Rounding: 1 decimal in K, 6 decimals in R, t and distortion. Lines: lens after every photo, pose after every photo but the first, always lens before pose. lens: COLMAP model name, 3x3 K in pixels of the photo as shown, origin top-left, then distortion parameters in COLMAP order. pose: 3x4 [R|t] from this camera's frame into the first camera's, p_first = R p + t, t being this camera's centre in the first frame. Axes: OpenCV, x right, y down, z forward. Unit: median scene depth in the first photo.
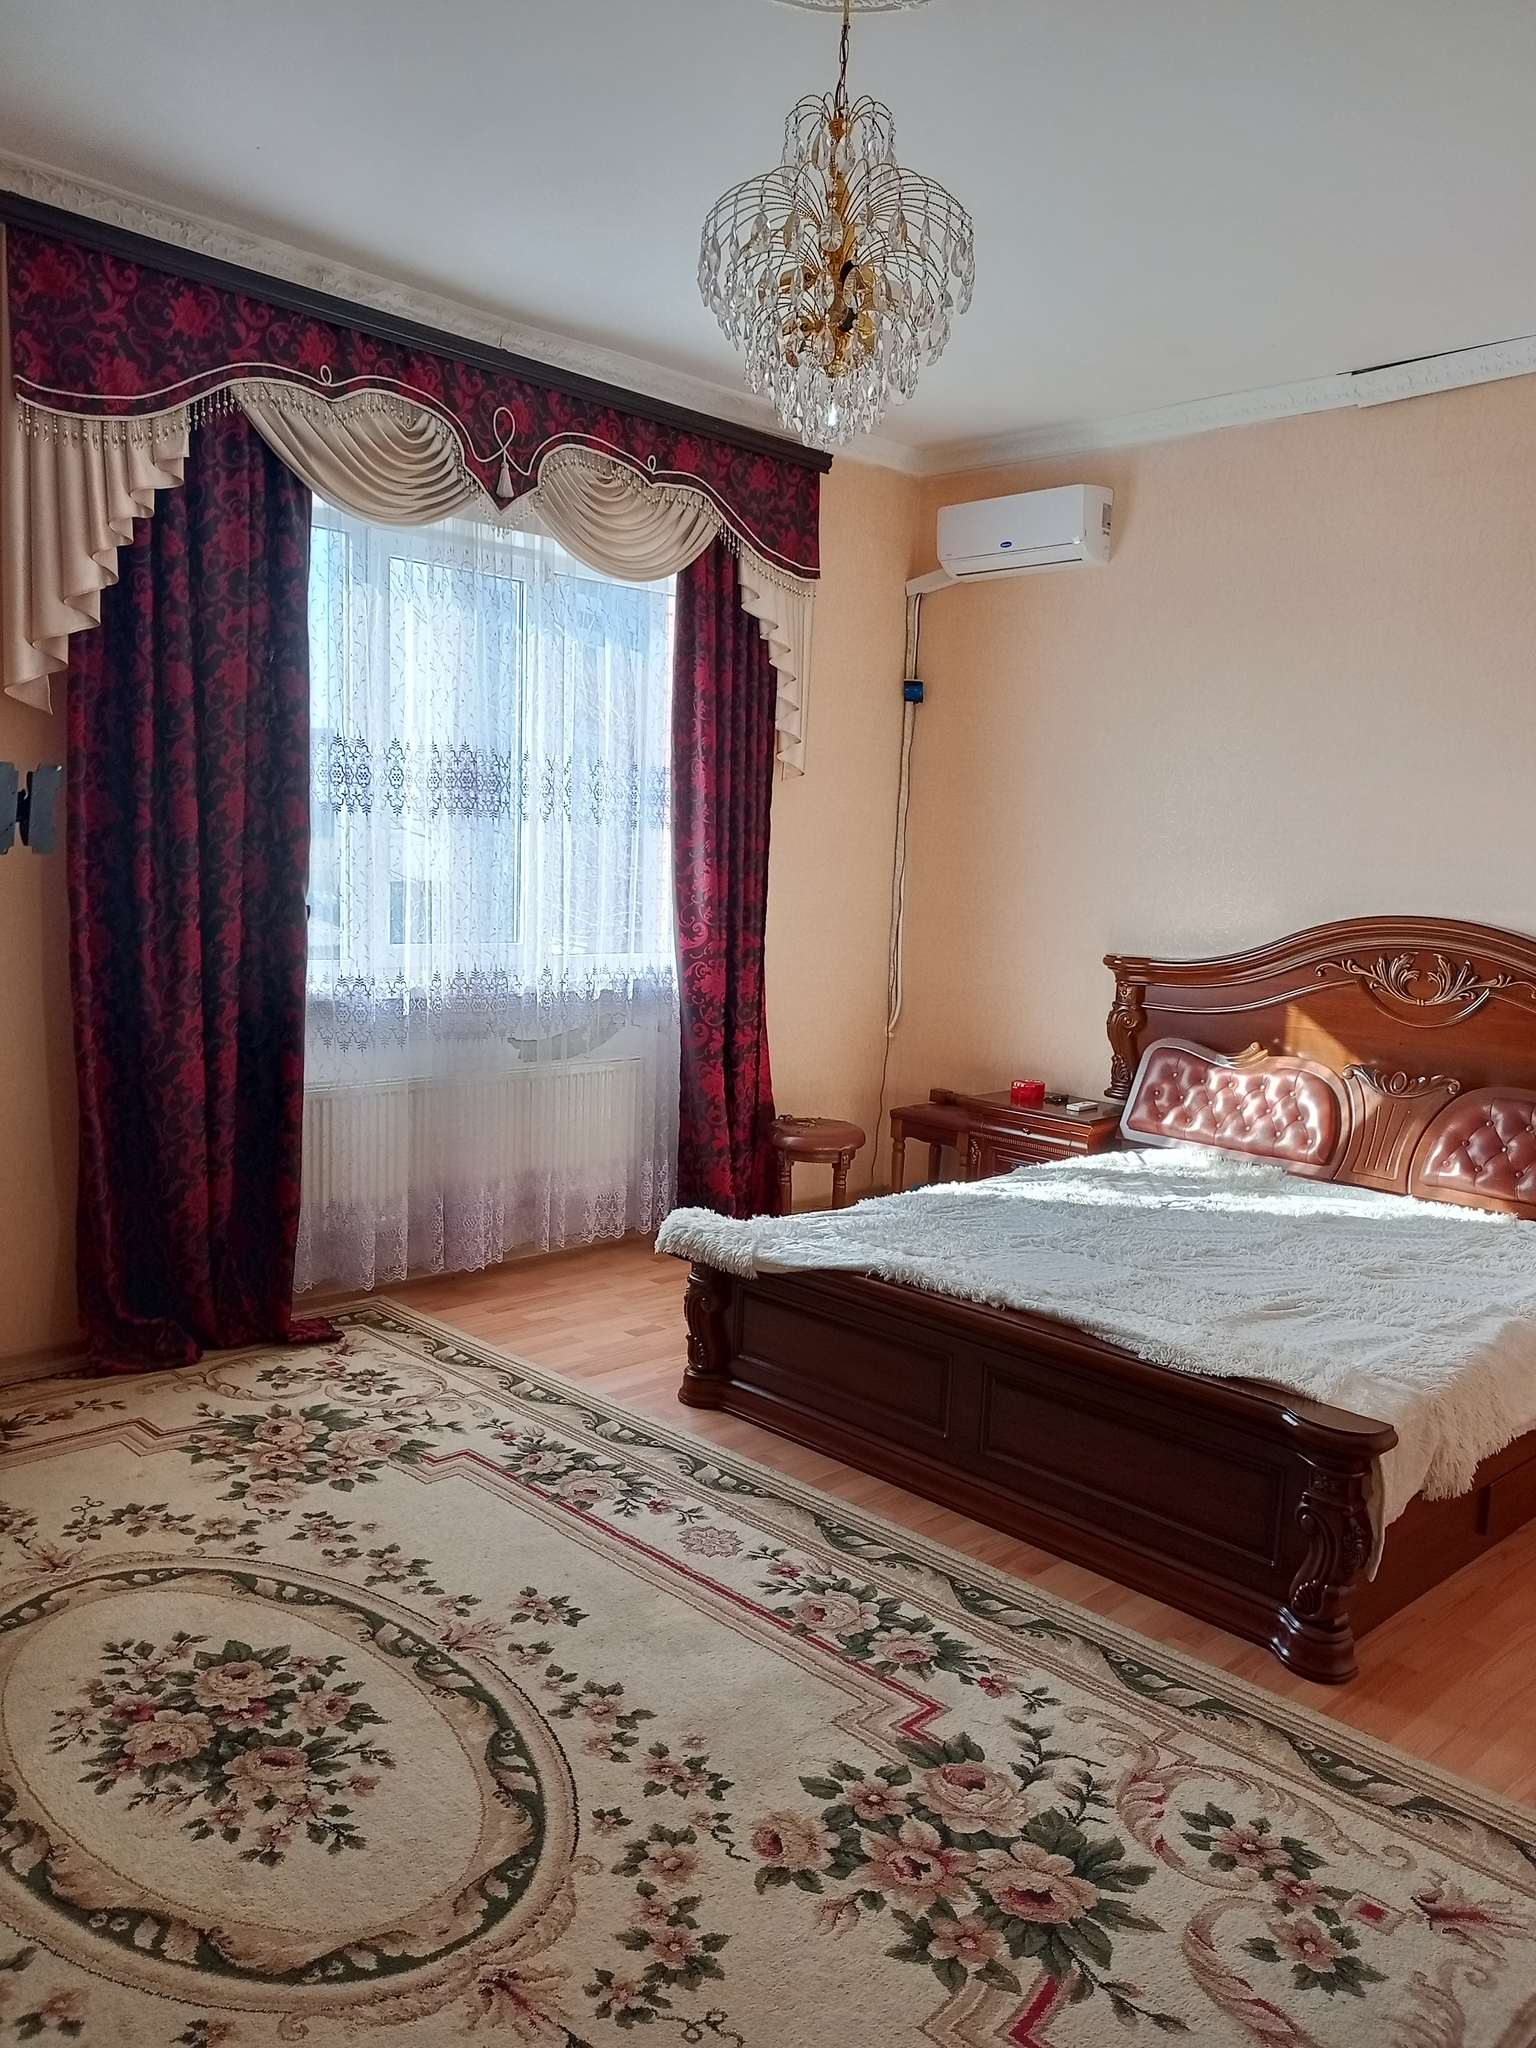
lens RADIAL K [[1540.5, 0, 768.1], [0, 1540.5, 1025.5], [0, 0, 1]] dist [0.034758, -0.026162]
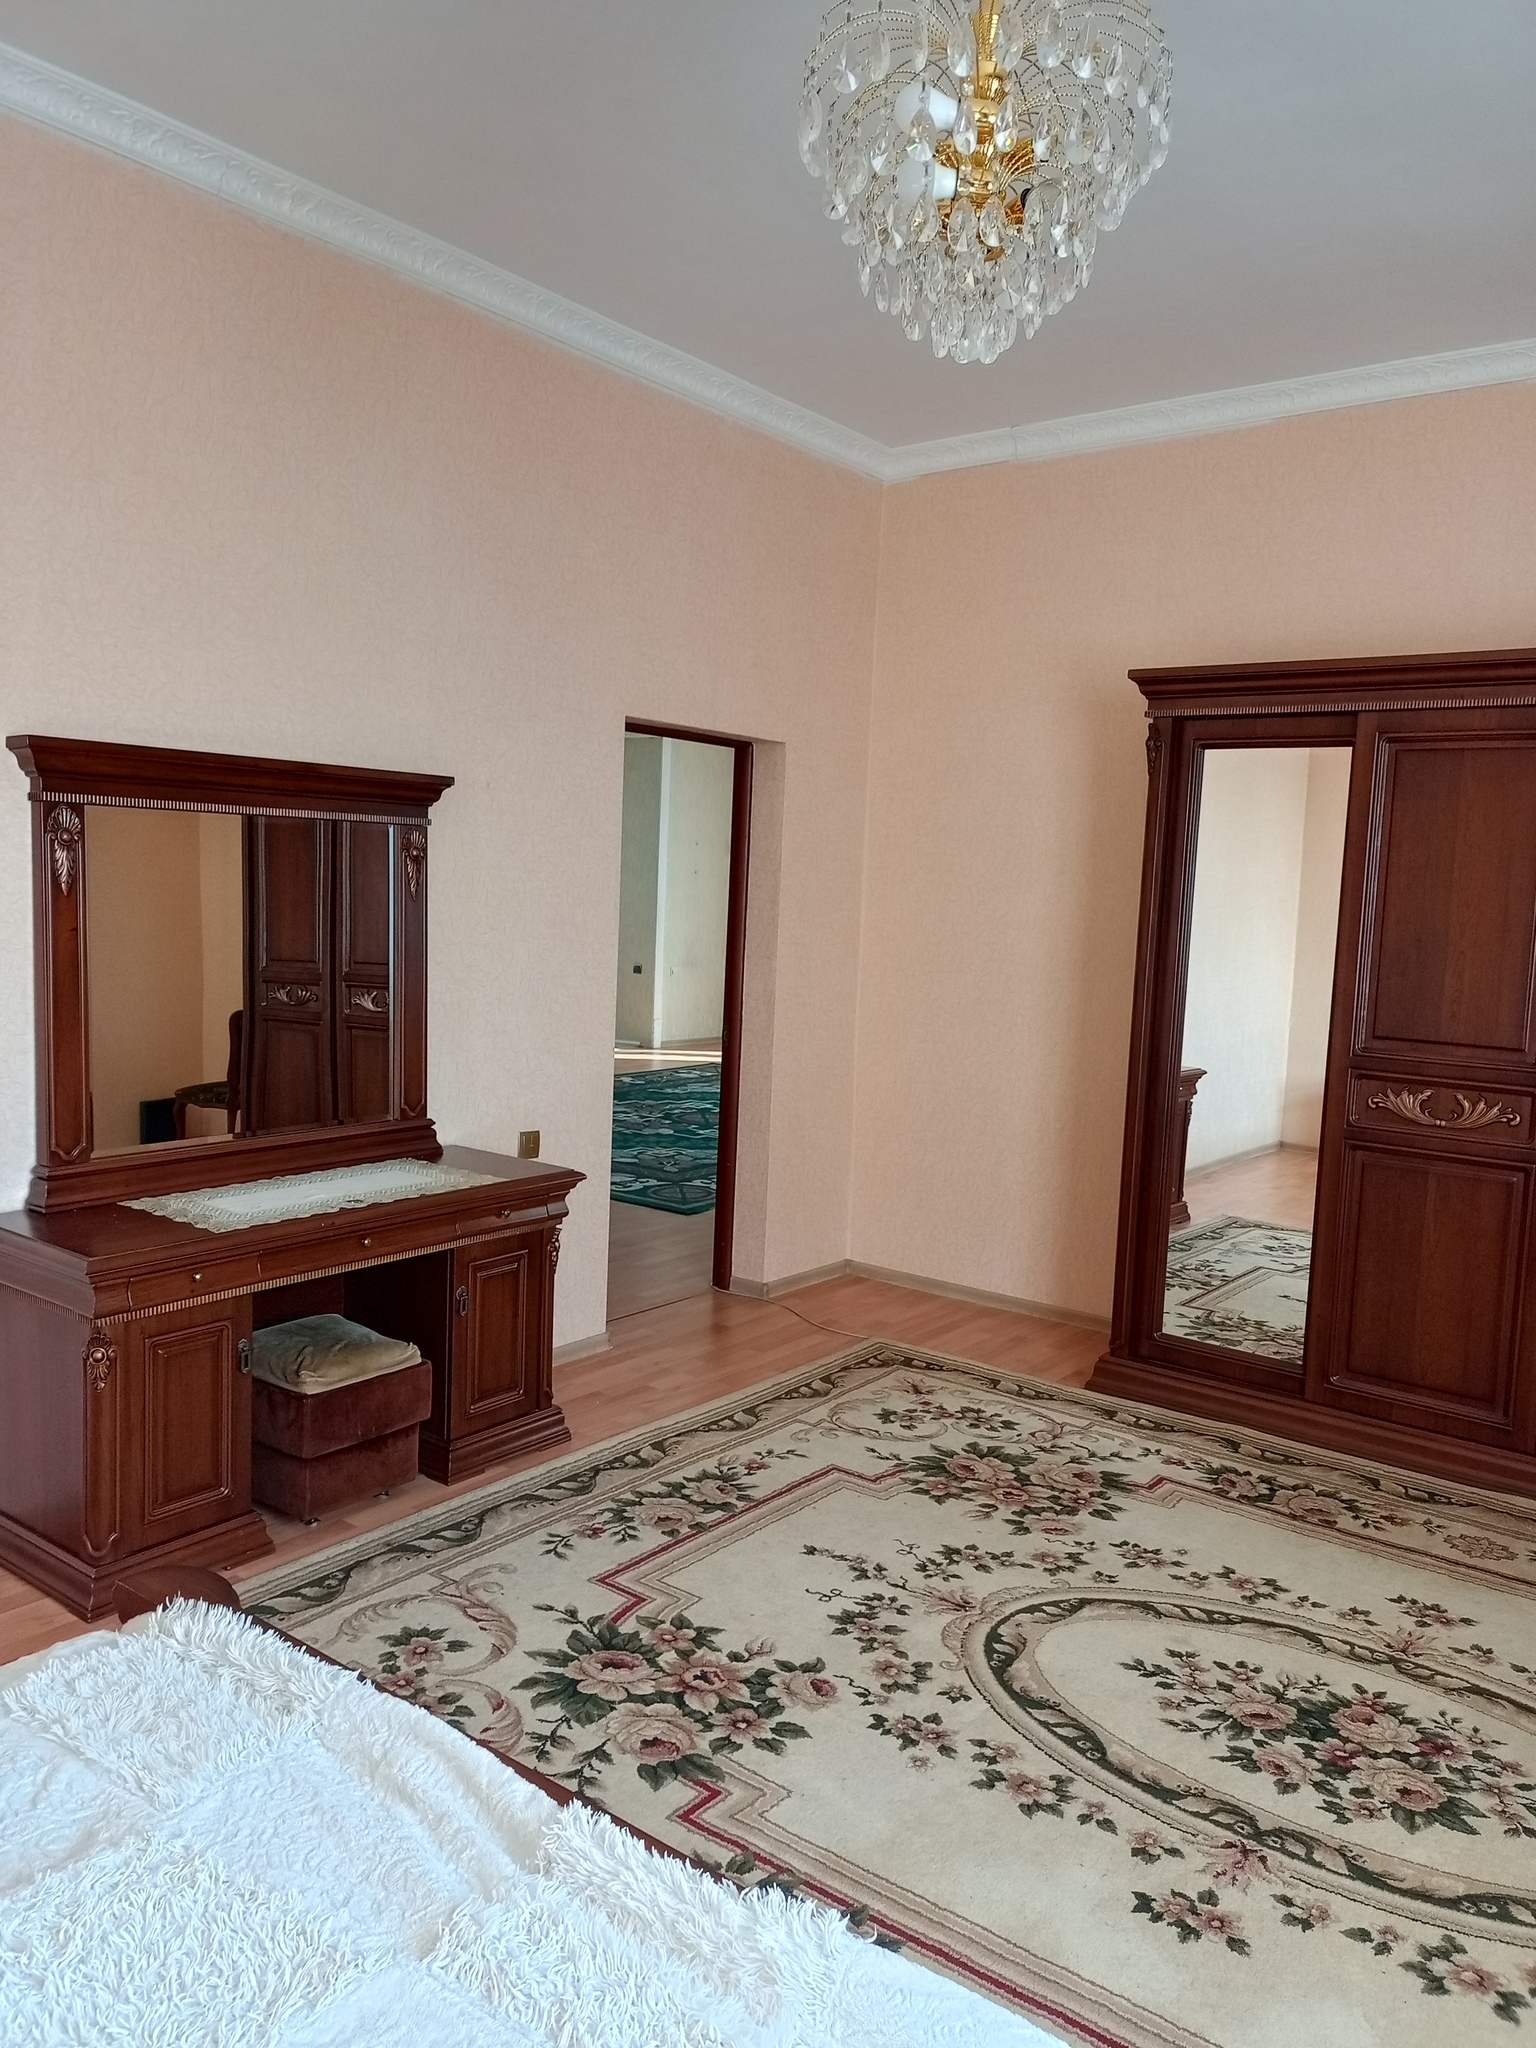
lens RADIAL K [[1540.5, 0, 769.0], [0, 1540.5, 1028.2], [0, 0, 1]] dist [0.034758, -0.026162]
pose [[-0.987076, -0.064257, -0.146805, 0.252631], [-0.094177, 0.973802, 0.206979, -0.233720], [0.129659, 0.218129, -0.967268, 2.030813]]
